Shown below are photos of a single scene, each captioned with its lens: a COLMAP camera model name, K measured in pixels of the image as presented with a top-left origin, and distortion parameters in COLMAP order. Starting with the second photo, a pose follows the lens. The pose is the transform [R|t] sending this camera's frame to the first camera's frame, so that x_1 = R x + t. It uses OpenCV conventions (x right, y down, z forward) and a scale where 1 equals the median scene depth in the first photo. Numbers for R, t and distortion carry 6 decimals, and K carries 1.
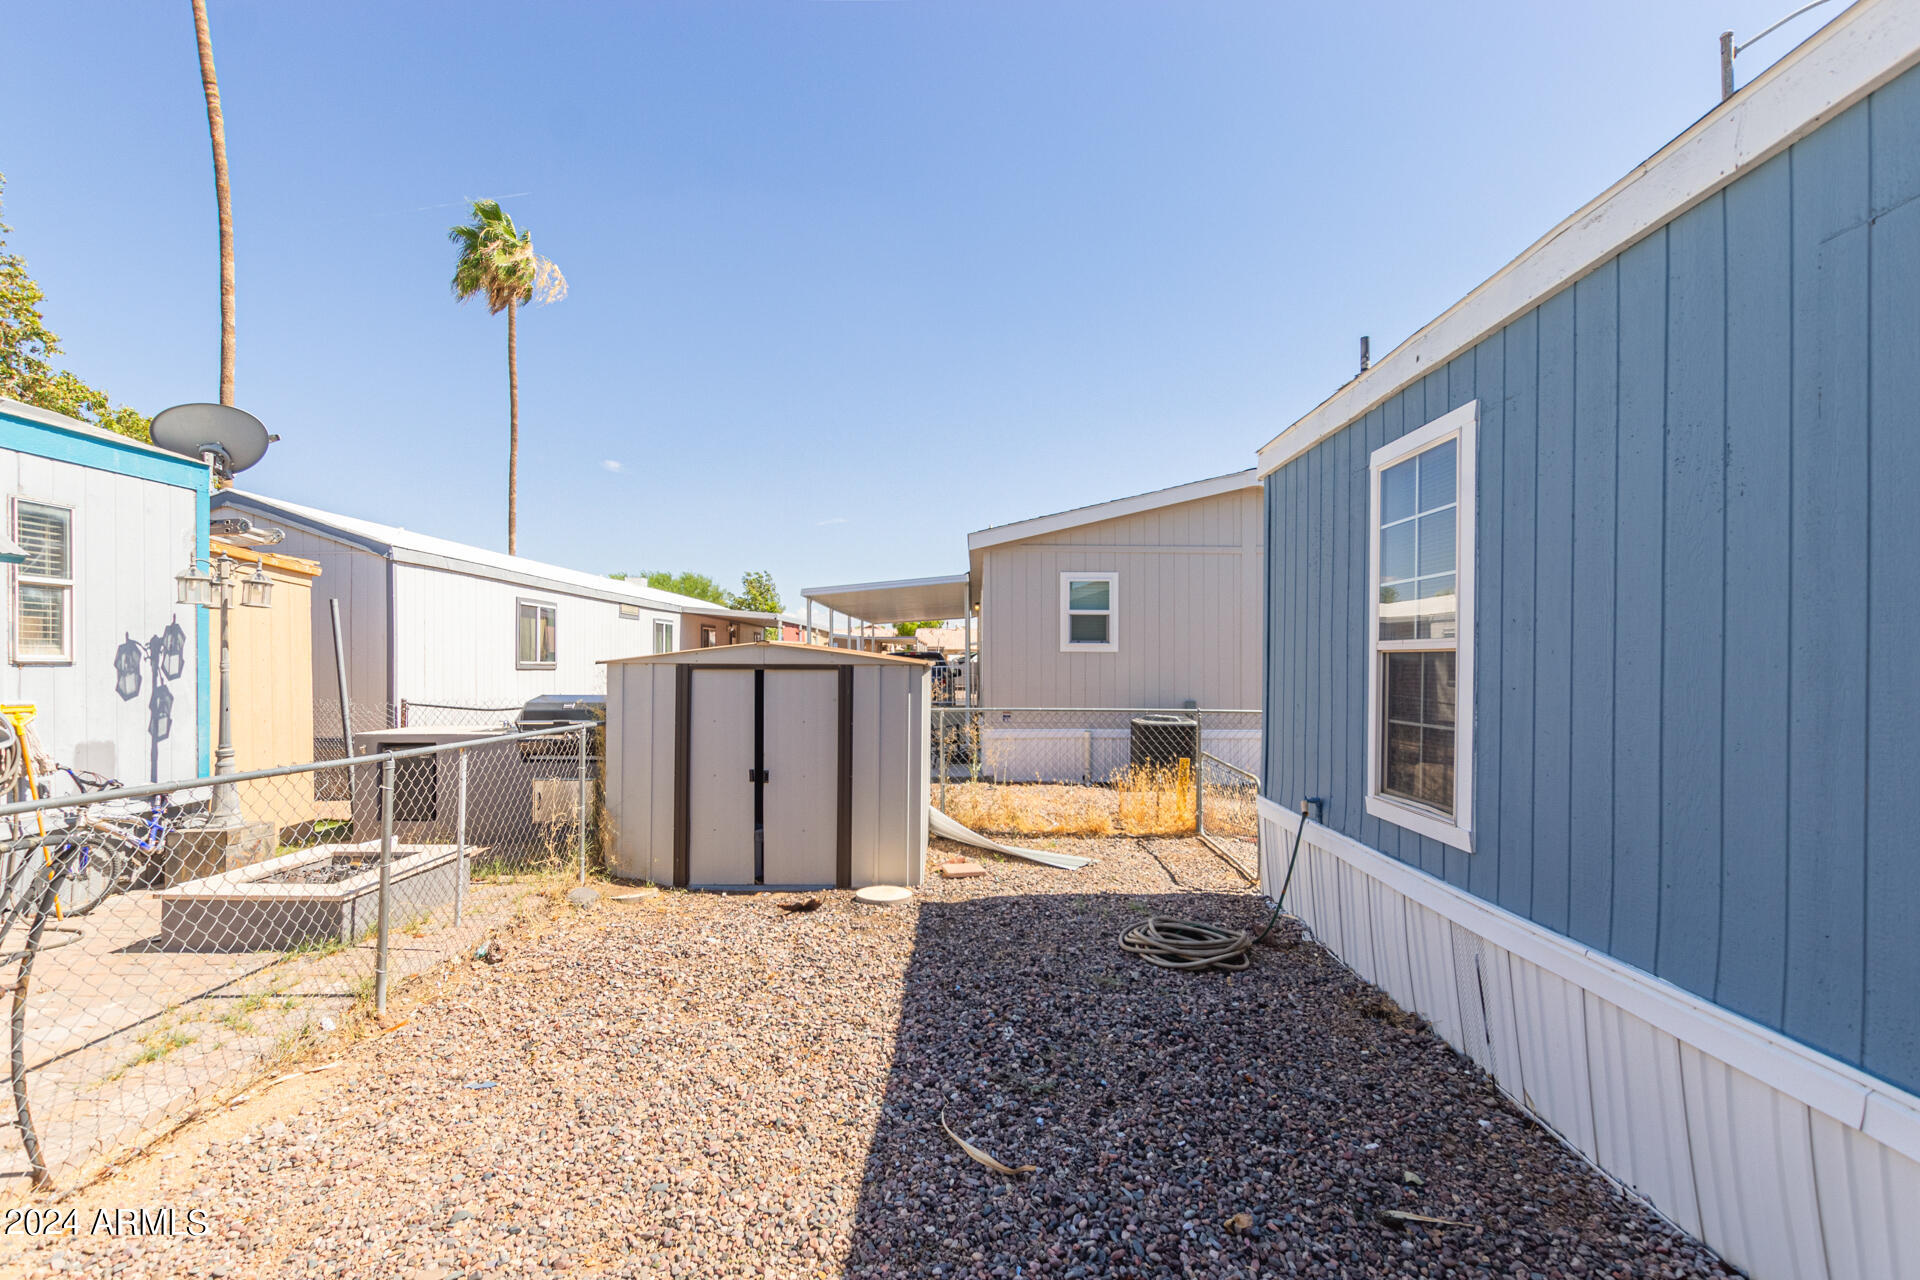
lens RADIAL K [[863.2, 0, 954.0], [0, 863.2, 670.3], [0, 0, 1]] dist [-0.000438, -0.000627]
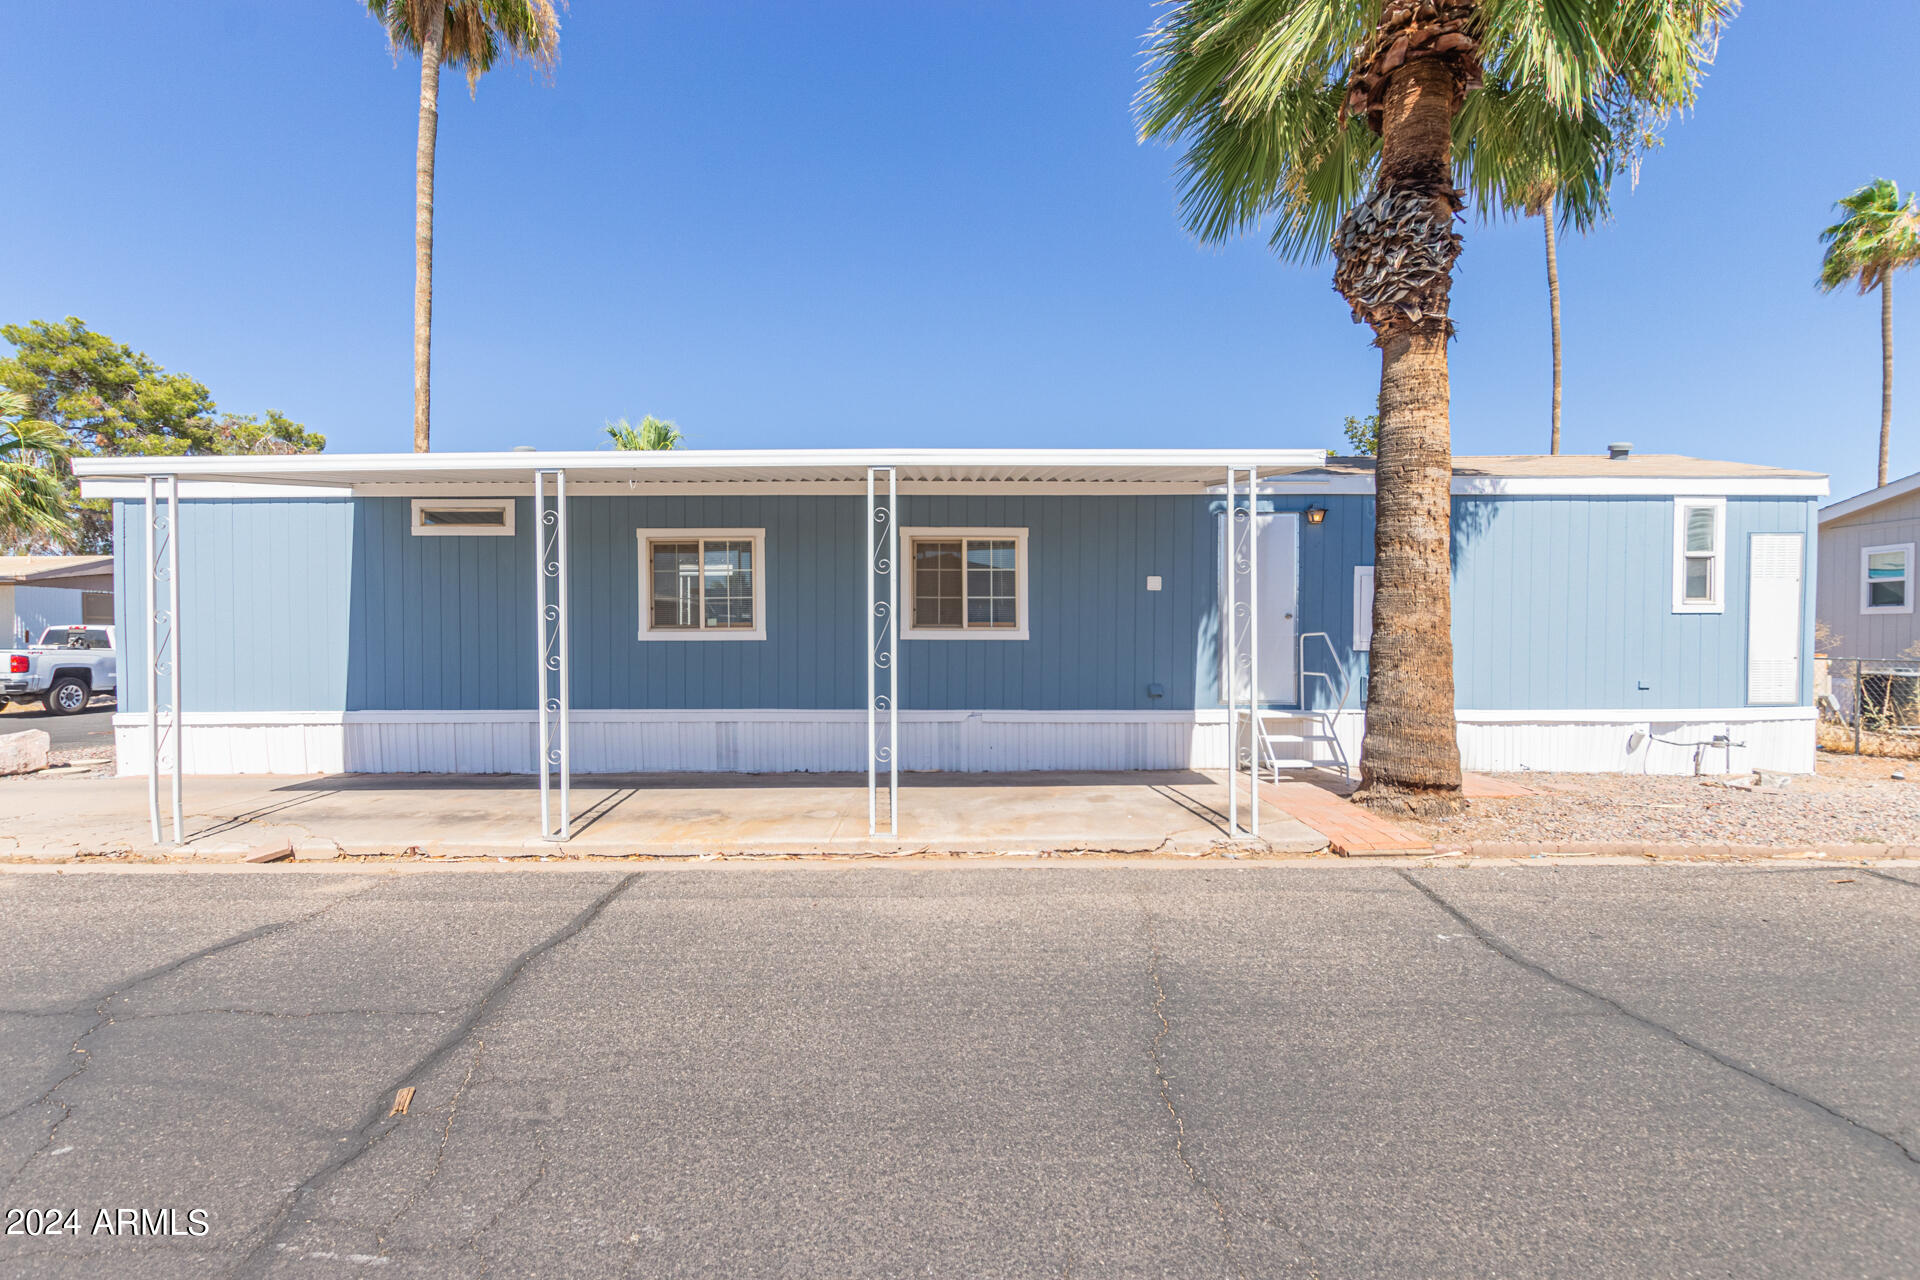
lens RADIAL K [[888.8, 0, 950.1], [0, 888.8, 658.0], [0, 0, 1]] dist [0.001594, -0.000274]
pose [[0.008058, 0.019082, -0.999785, 1.347285], [-0.003276, 0.999813, 0.019056, 0.019775], [0.999962, 0.003122, 0.008119, -0.275707]]
